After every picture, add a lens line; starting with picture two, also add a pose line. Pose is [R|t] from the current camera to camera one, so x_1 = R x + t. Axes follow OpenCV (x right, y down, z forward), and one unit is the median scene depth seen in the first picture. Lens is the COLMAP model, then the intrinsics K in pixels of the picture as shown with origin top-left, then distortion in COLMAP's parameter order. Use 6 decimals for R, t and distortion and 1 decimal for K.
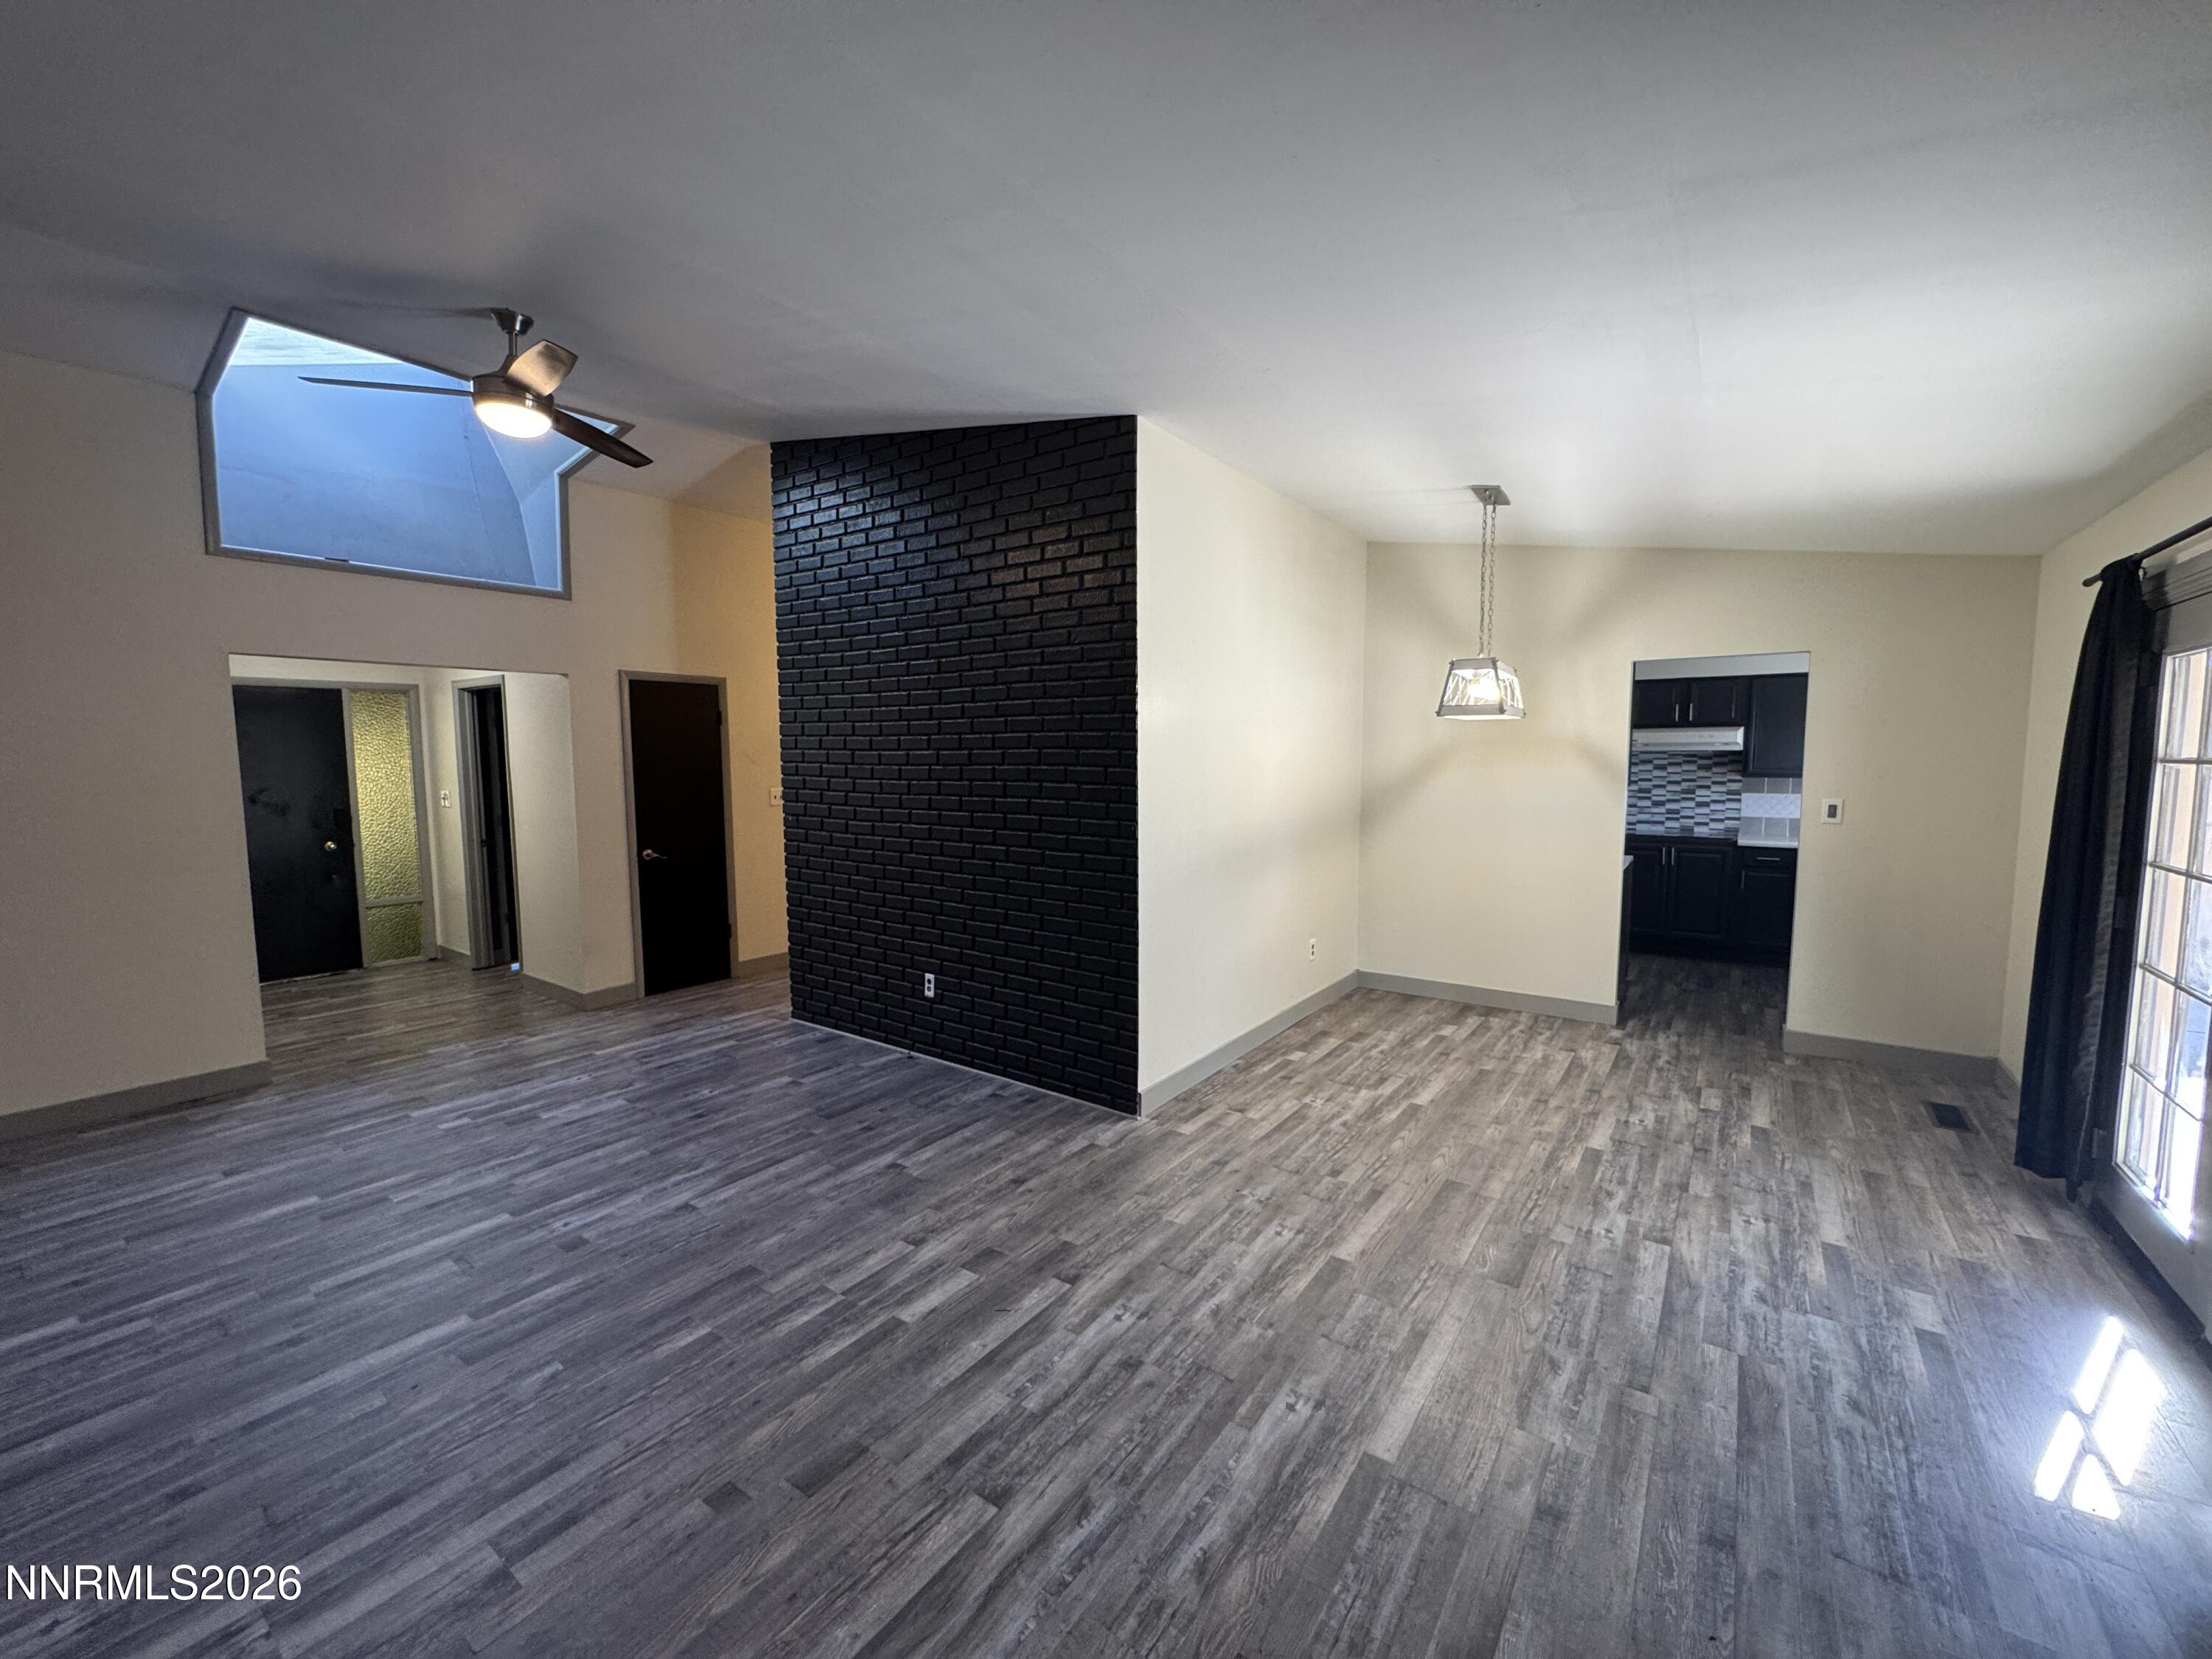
lens RADIAL K [[883.6, 0, 1107.8], [0, 883.6, 837.1], [0, 0, 1]] dist [-0.001999, 0.000217]
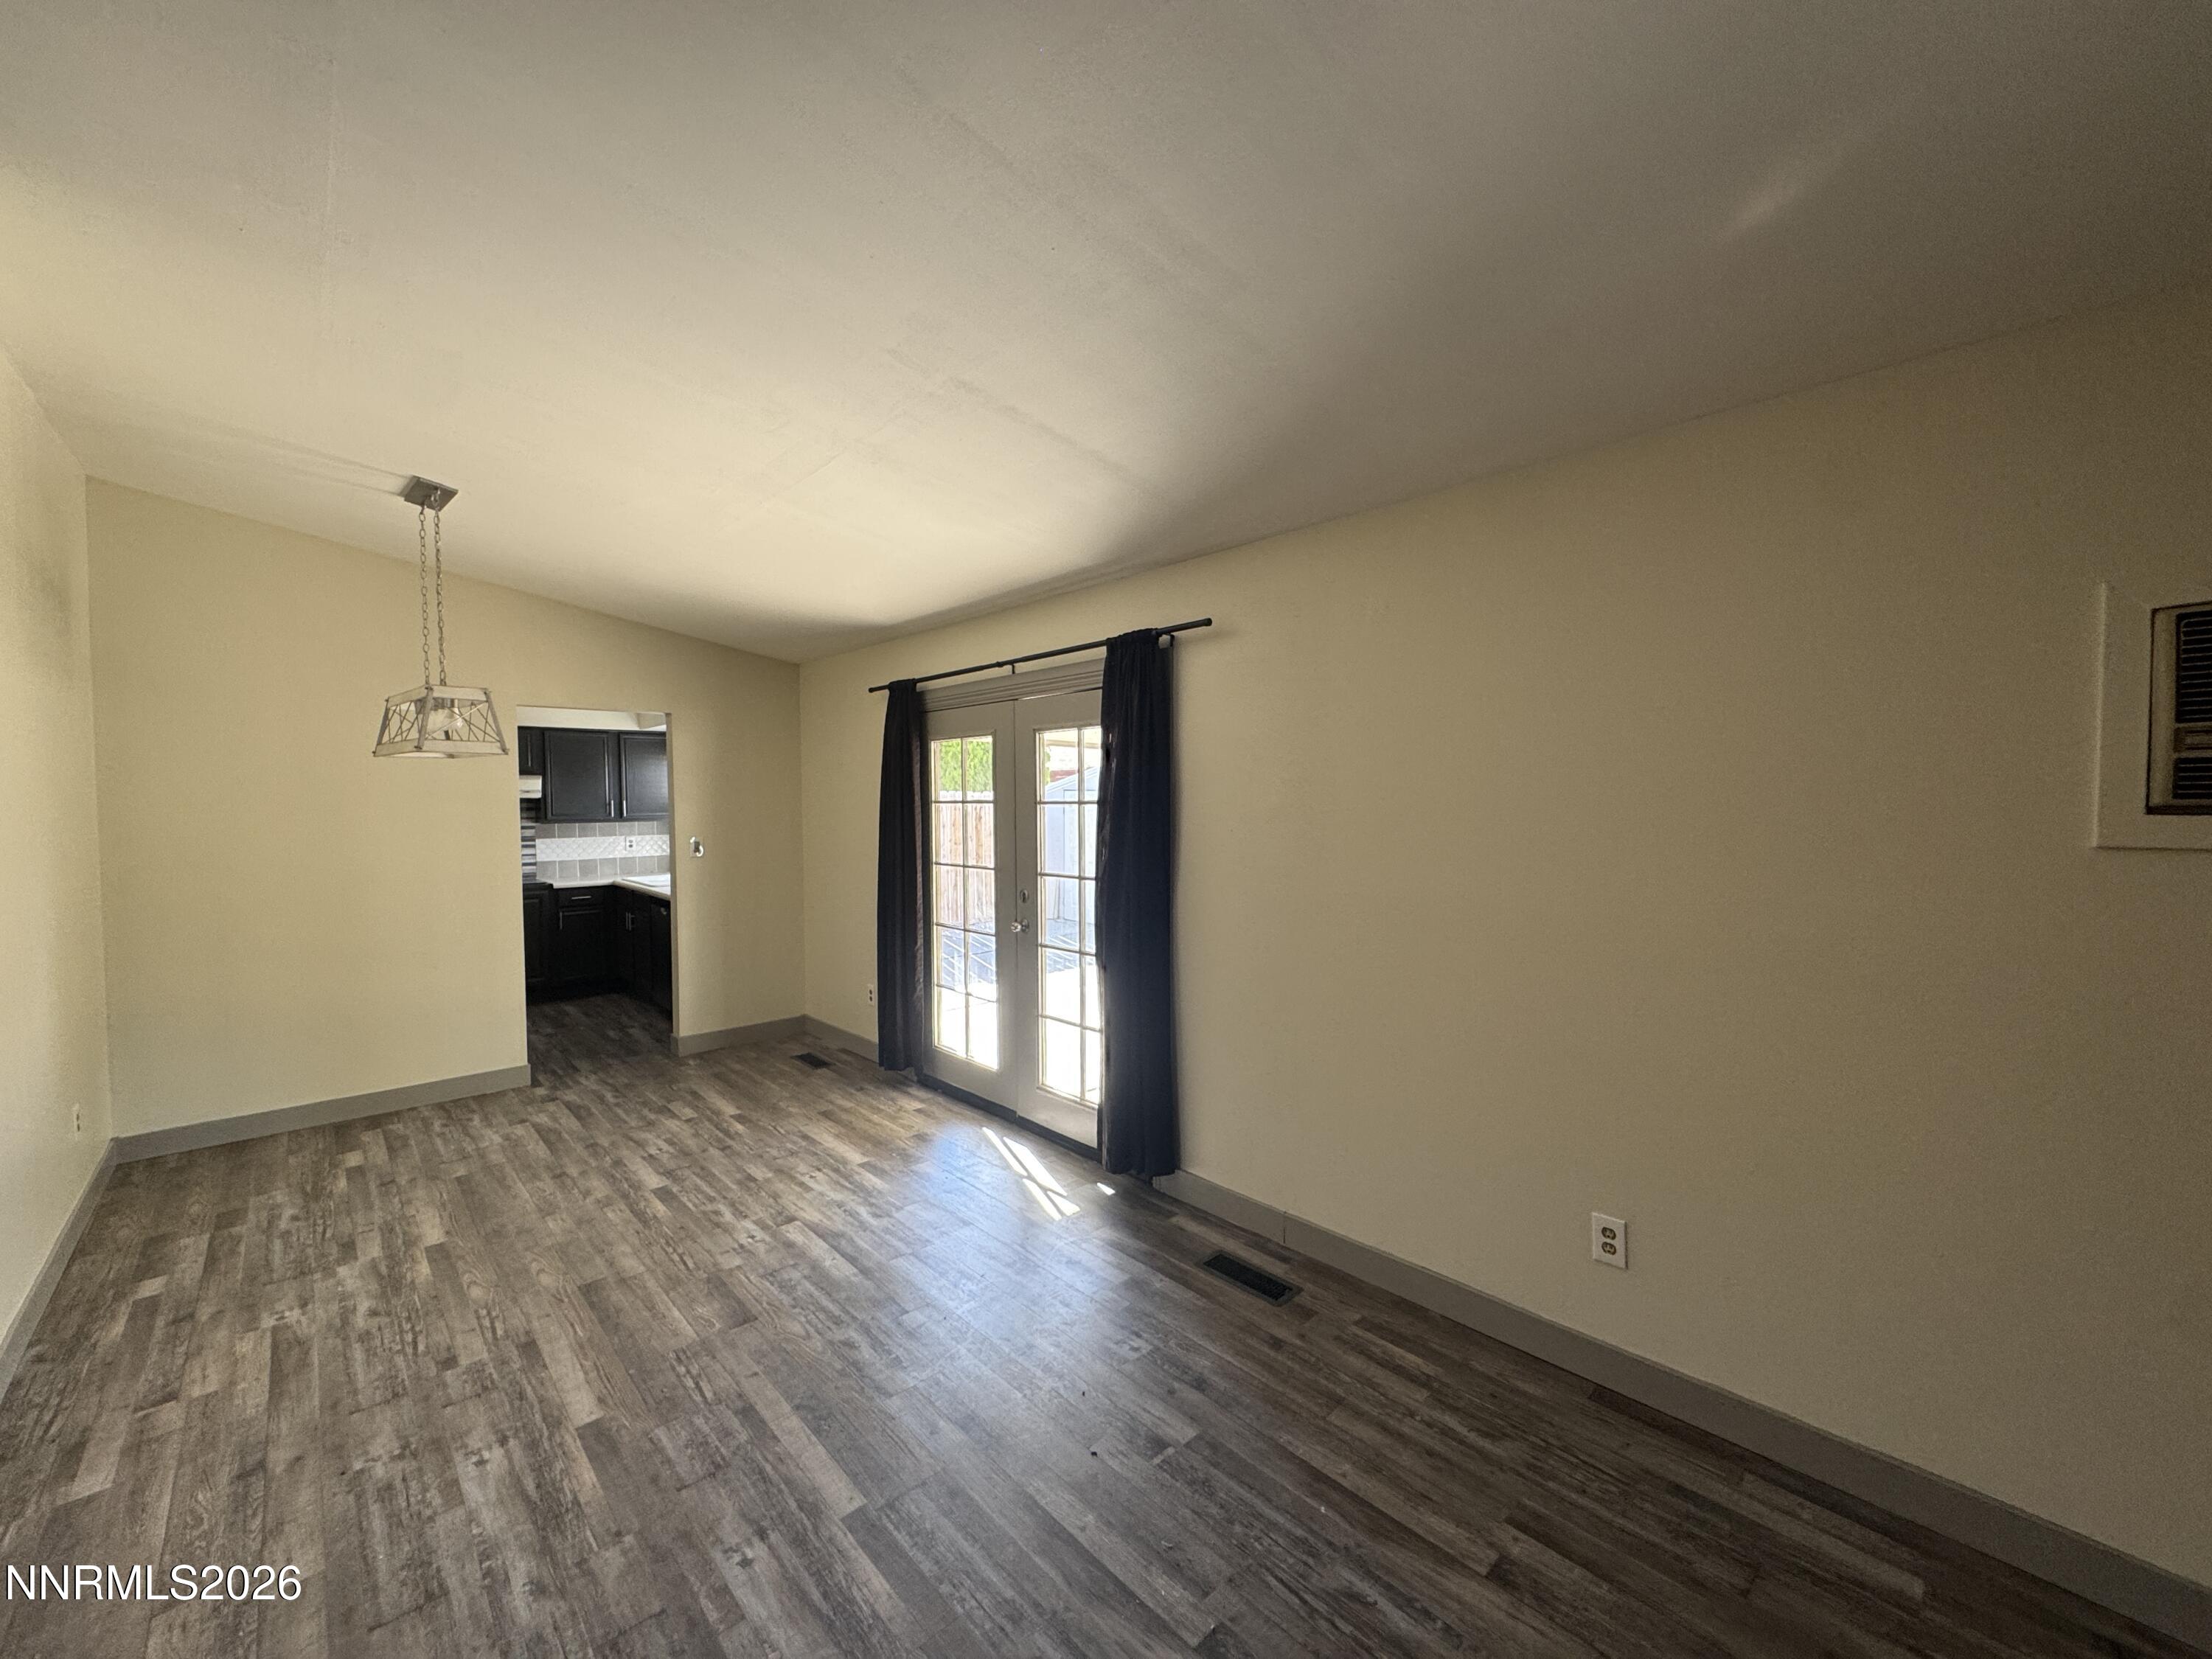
lens RADIAL K [[883.6, 0, 1111.7], [0, 883.6, 818.0], [0, 0, 1]] dist [-0.001999, 0.000217]
pose [[0.195648, -0.018287, 0.980504, -0.309313], [0.095987, 0.995382, -0.000589, -0.015206], [-0.975965, 0.094231, 0.196500, 0.246732]]
